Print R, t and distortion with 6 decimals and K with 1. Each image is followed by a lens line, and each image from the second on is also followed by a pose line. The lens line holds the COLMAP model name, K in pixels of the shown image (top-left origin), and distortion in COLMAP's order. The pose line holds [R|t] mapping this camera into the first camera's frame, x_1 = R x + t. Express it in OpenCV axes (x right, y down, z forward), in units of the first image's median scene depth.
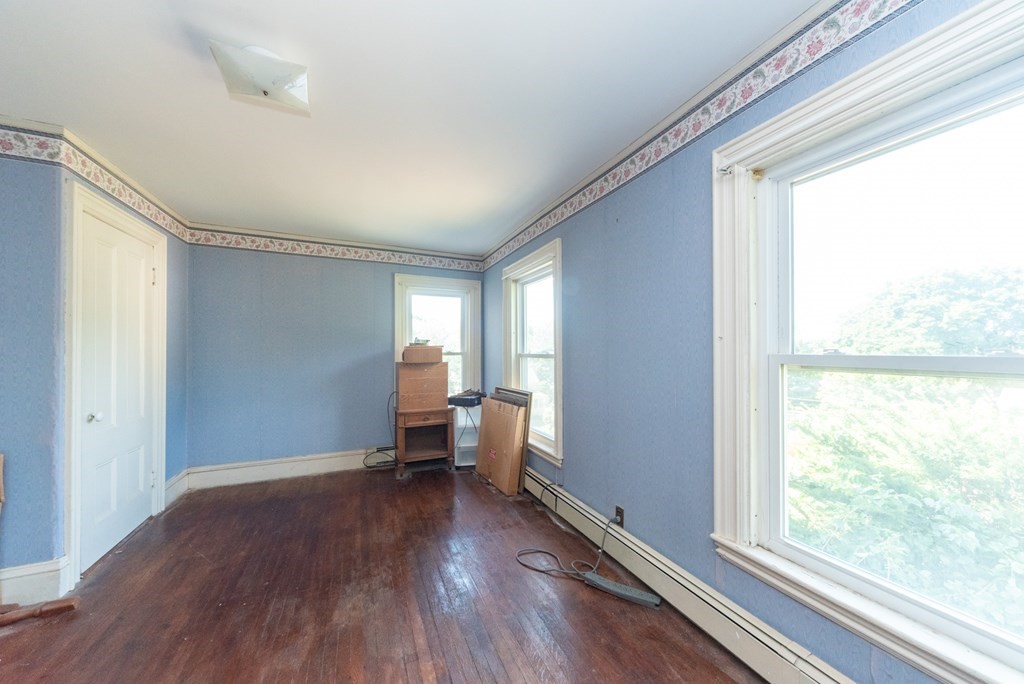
lens RADIAL K [[356.2, 0, 509.9], [0, 356.2, 347.9], [0, 0, 1]] dist [0.001520, -0.000157]
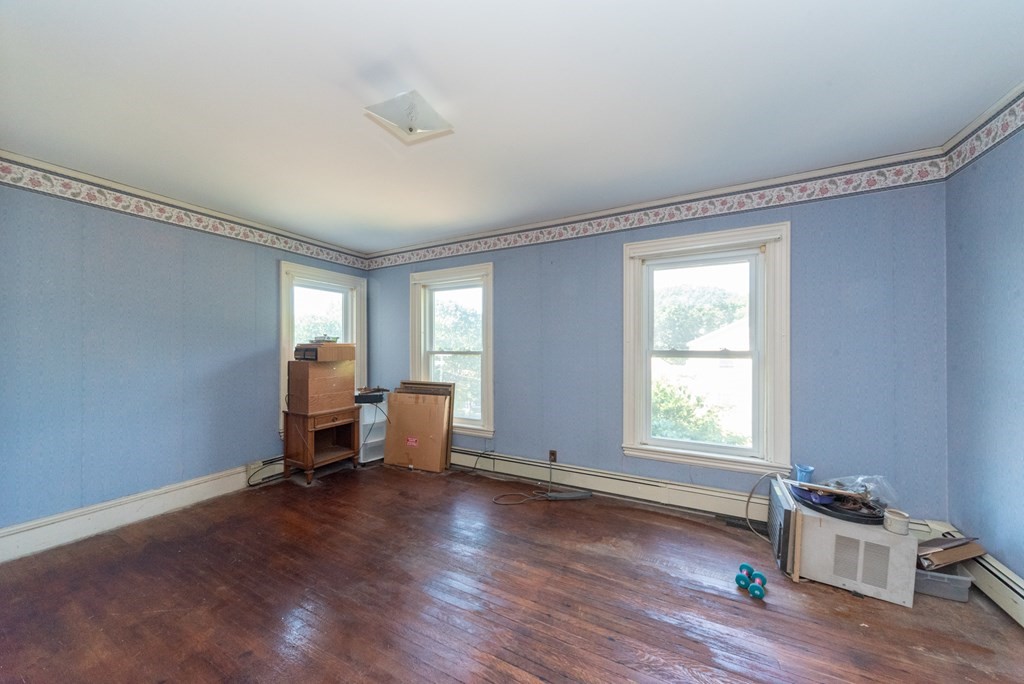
lens RADIAL K [[356.2, 0, 509.9], [0, 356.2, 347.9], [0, 0, 1]] dist [0.001520, -0.000157]
pose [[0.781460, 0.001339, 0.623954, -0.471593], [-0.005503, 0.999974, 0.004747, -0.000791], [-0.623931, -0.007143, 0.781447, -0.046677]]
